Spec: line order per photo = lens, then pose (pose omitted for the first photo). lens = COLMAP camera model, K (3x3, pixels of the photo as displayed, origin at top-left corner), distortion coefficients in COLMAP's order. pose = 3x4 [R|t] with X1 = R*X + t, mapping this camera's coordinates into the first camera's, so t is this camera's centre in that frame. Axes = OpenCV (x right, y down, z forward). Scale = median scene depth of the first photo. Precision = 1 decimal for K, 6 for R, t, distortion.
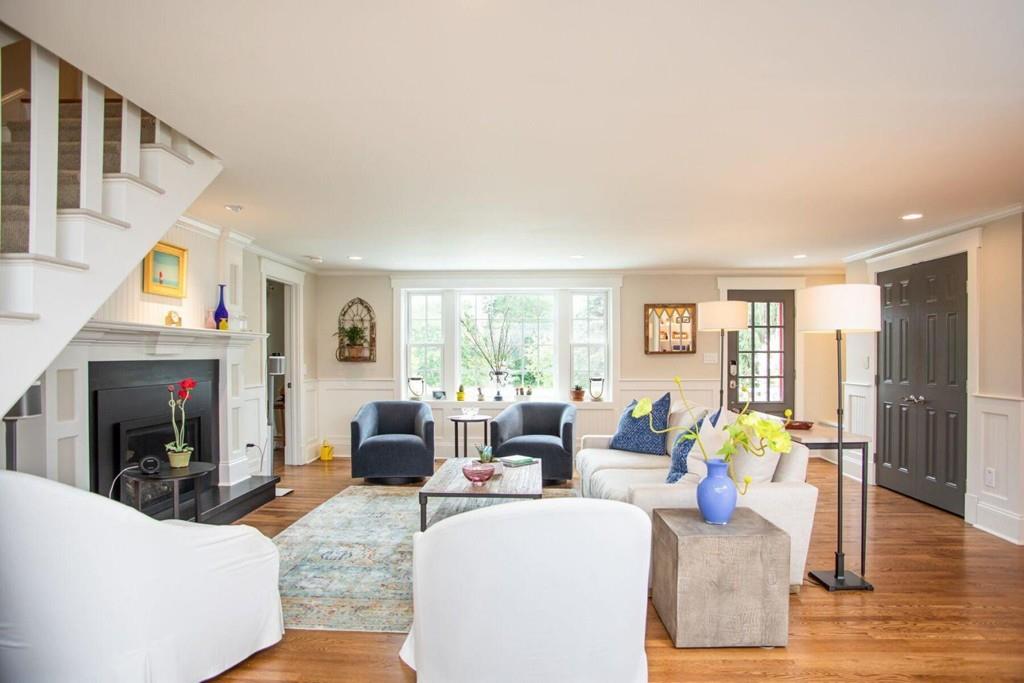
lens RADIAL K [[605.3, 0, 521.6], [0, 605.3, 352.2], [0, 0, 1]] dist [-0.108646, 0.043761]
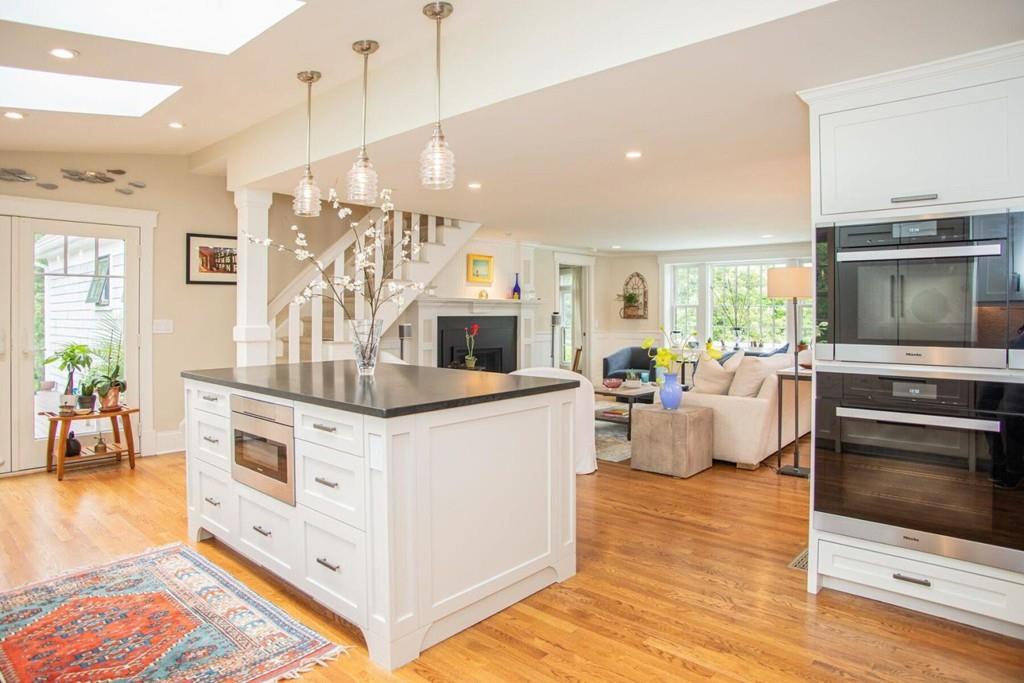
lens RADIAL K [[636.7, 0, 529.5], [0, 636.7, 305.4], [0, 0, 1]] dist [-0.075498, 0.000006]
pose [[0.776131, -0.003874, -0.630560, 0.537847], [-0.001229, 0.999970, -0.007656, -0.003561], [0.630571, 0.006717, 0.776103, -0.333046]]
